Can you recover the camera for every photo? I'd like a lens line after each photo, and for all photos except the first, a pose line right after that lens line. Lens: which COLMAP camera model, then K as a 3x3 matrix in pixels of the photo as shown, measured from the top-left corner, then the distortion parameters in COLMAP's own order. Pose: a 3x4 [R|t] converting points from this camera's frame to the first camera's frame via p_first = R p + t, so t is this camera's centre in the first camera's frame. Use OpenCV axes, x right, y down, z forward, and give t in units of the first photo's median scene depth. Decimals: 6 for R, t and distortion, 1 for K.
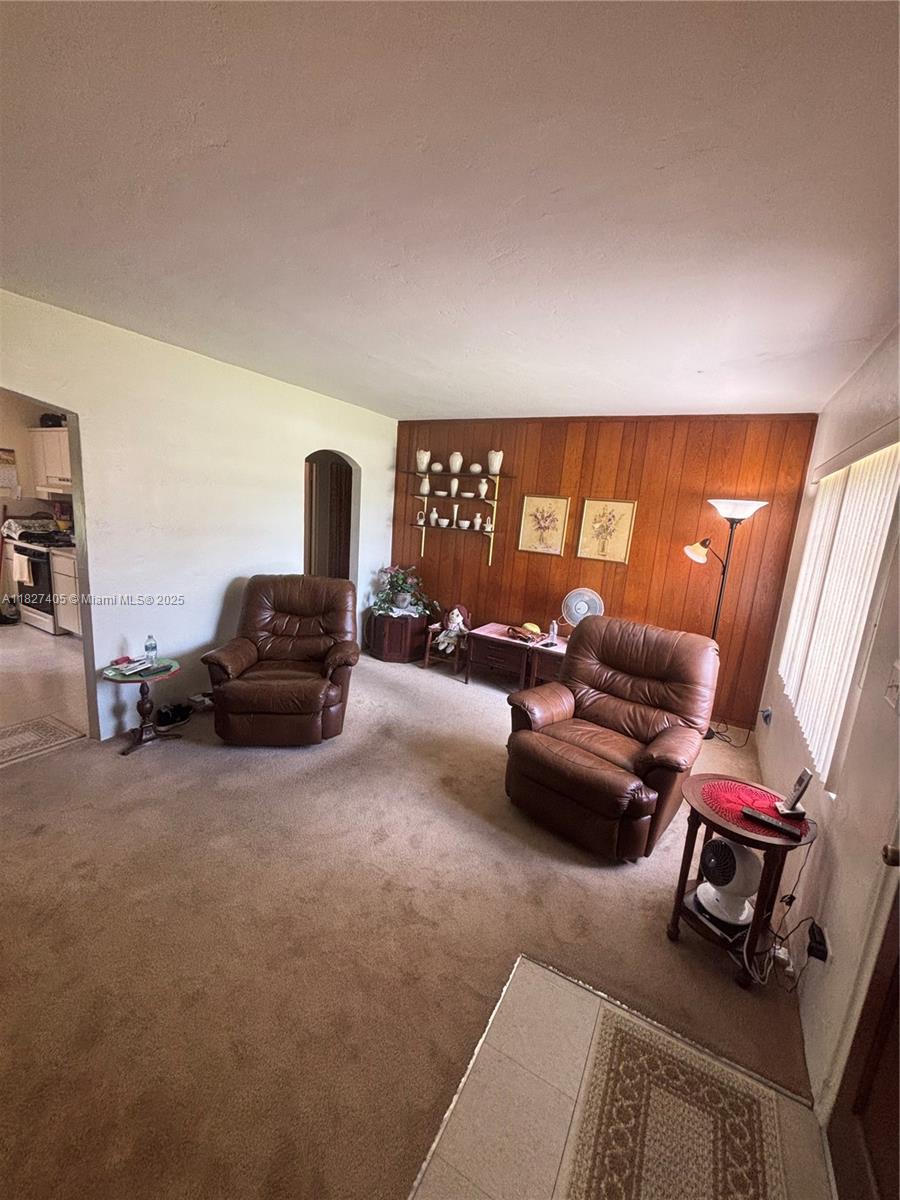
lens RADIAL K [[480.7, 0, 450.0], [0, 480.7, 600.0], [0, 0, 1]] dist [0.001327, 0.000171]
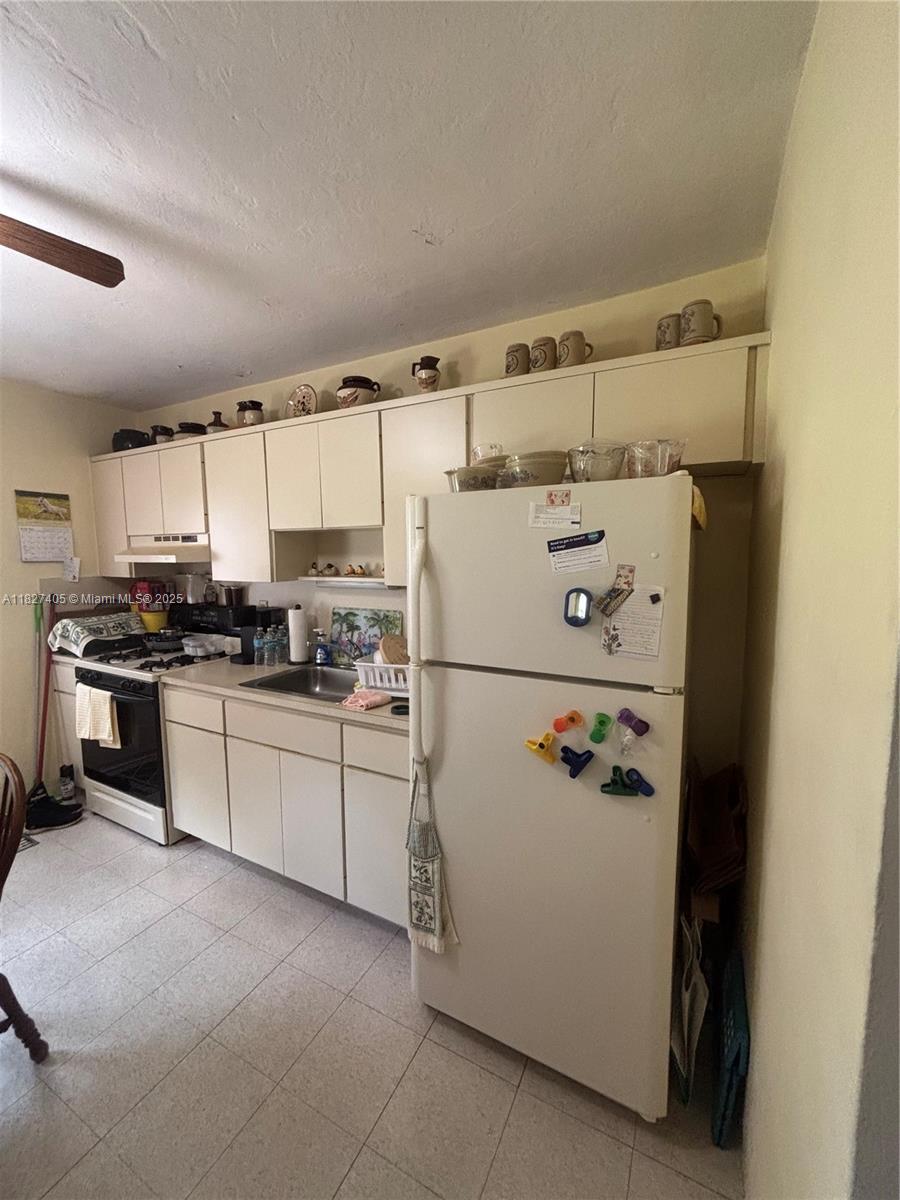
lens RADIAL K [[483.8, 0, 450.0], [0, 483.8, 600.0], [0, 0, 1]] dist [-0.000670, -0.000068]
pose [[0.996050, -0.088551, 0.006562, -0.485022], [0.088765, 0.991147, -0.098733, -0.096587], [0.002239, 0.098926, 0.995092, 0.459691]]
